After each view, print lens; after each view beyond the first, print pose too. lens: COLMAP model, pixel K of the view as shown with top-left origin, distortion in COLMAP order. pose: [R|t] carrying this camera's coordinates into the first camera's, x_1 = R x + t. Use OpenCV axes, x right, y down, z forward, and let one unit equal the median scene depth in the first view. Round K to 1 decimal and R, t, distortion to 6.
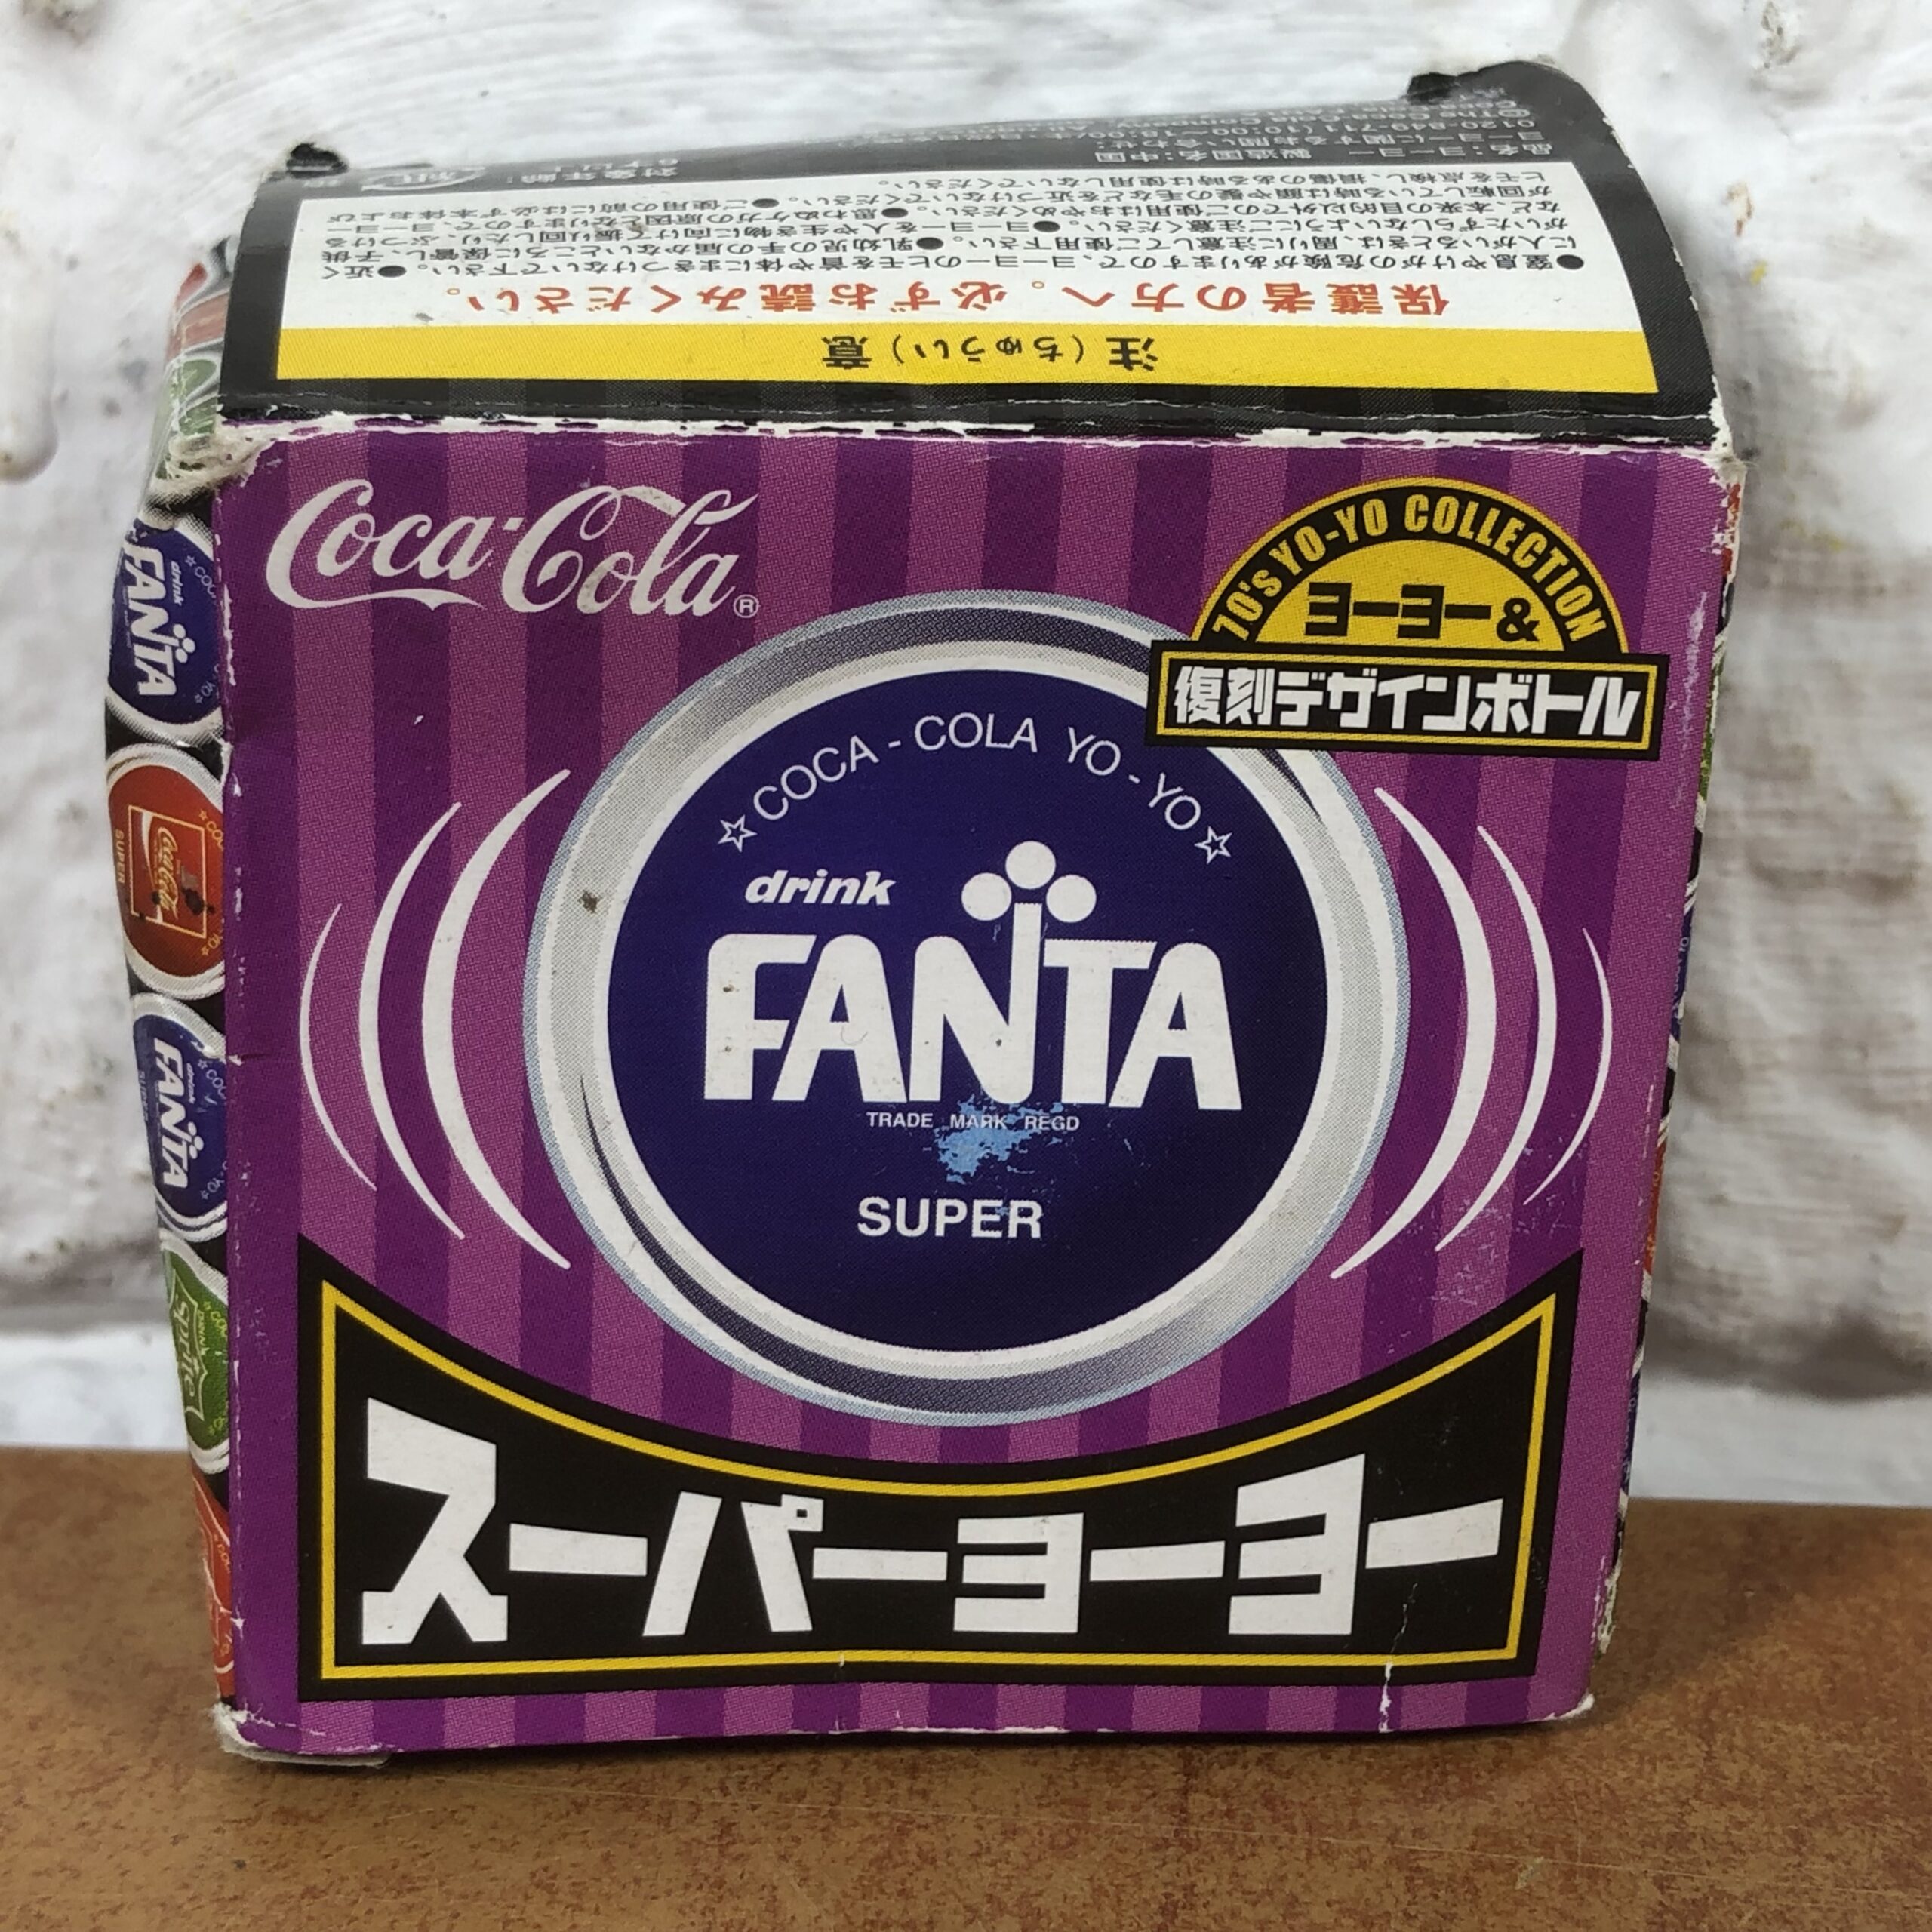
lens RADIAL K [[3607.4, 0, 975.6], [0, 3607.4, 903.6], [0, 0, 1]] dist [0.287448, -1.675669]
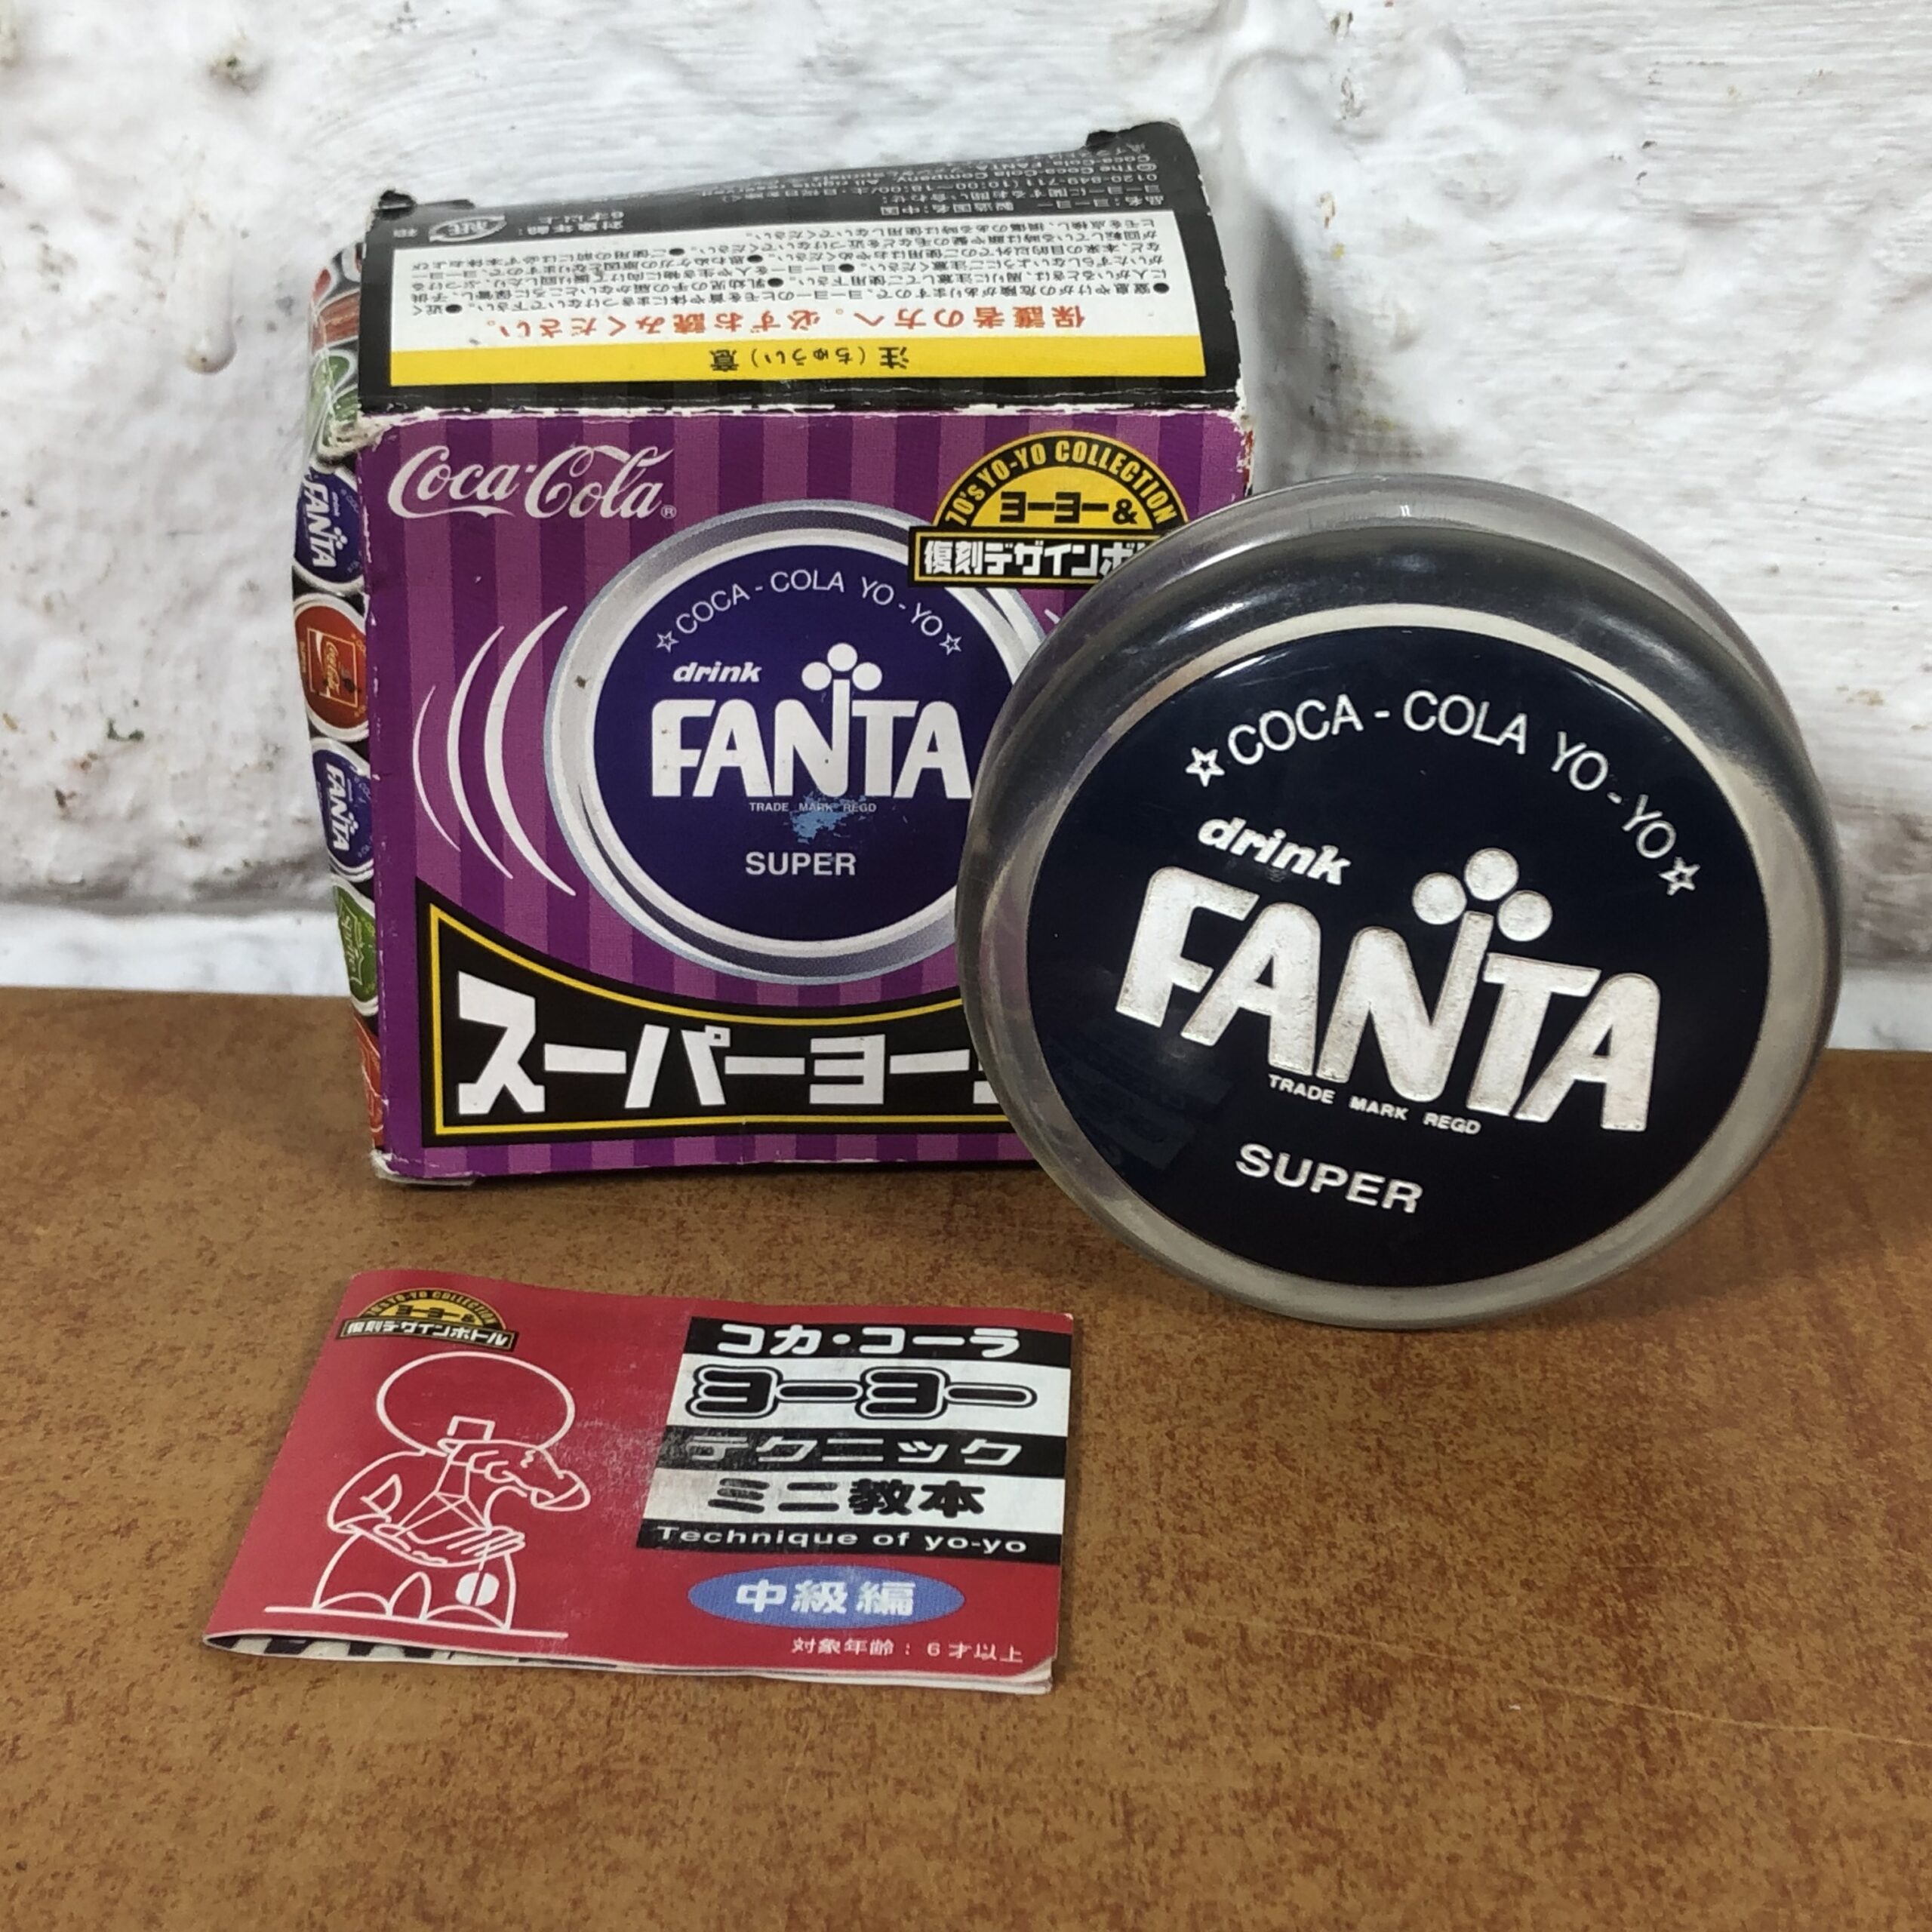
lens RADIAL K [[3607.4, 0, 975.6], [0, 3607.4, 903.6], [0, 0, 1]] dist [0.287448, -1.675669]
pose [[0.999934, -0.011403, 0.001486, 0.073279], [0.011129, 0.992129, 0.124728, -0.105755], [-0.002896, -0.124703, 0.992190, -0.686296]]
